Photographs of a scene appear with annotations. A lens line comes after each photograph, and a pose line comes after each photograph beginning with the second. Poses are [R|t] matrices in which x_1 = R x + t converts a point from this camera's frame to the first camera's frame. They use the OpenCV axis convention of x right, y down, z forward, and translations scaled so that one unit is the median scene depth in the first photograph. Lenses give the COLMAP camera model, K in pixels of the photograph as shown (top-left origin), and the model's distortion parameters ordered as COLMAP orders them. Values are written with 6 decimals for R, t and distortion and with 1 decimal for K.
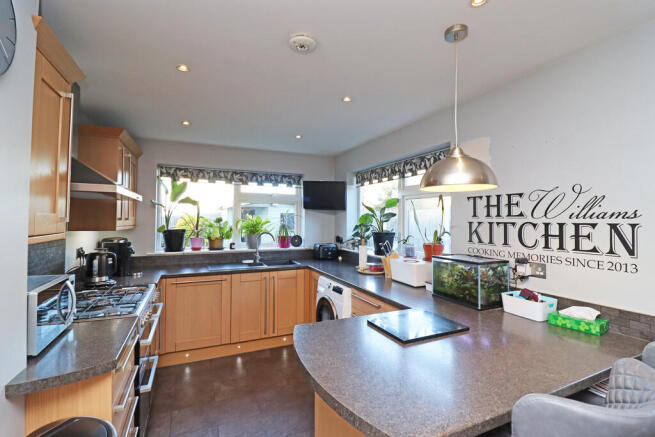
lens RADIAL K [[299.2, 0, 334.1], [0, 299.2, 213.5], [0, 0, 1]] dist [-0.000761, -0.016154]
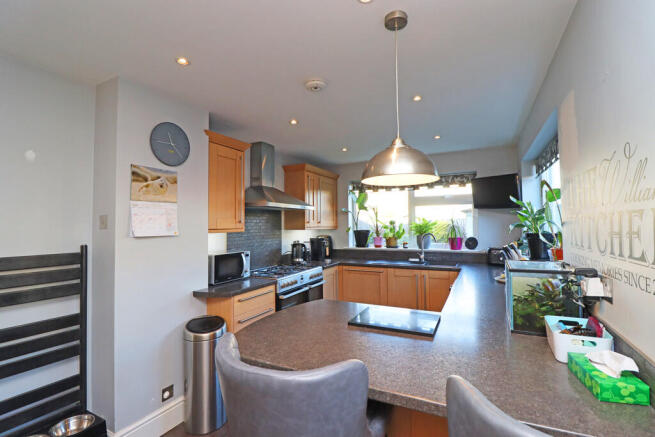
lens RADIAL K [[299.2, 0, 334.1], [0, 299.2, 213.5], [0, 0, 1]] dist [-0.000761, -0.016154]
pose [[0.632097, -0.042060, -0.773747, 0.442026], [0.029943, 0.999106, -0.029849, 0.018626], [0.774311, -0.004301, 0.632791, 0.099626]]
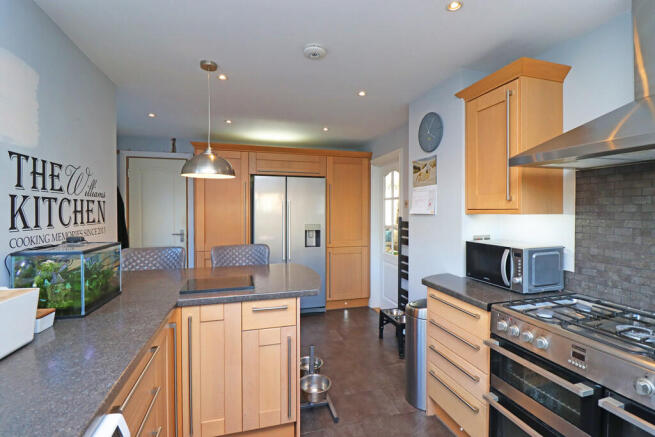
lens RADIAL K [[299.2, 0, 334.1], [0, 299.2, 213.5], [0, 0, 1]] dist [-0.000761, -0.016154]
pose [[-0.989565, -0.007318, 0.143904, -0.169055], [-0.008456, 0.999938, -0.007303, 0.043356], [-0.143841, -0.008443, -0.989565, 1.012926]]
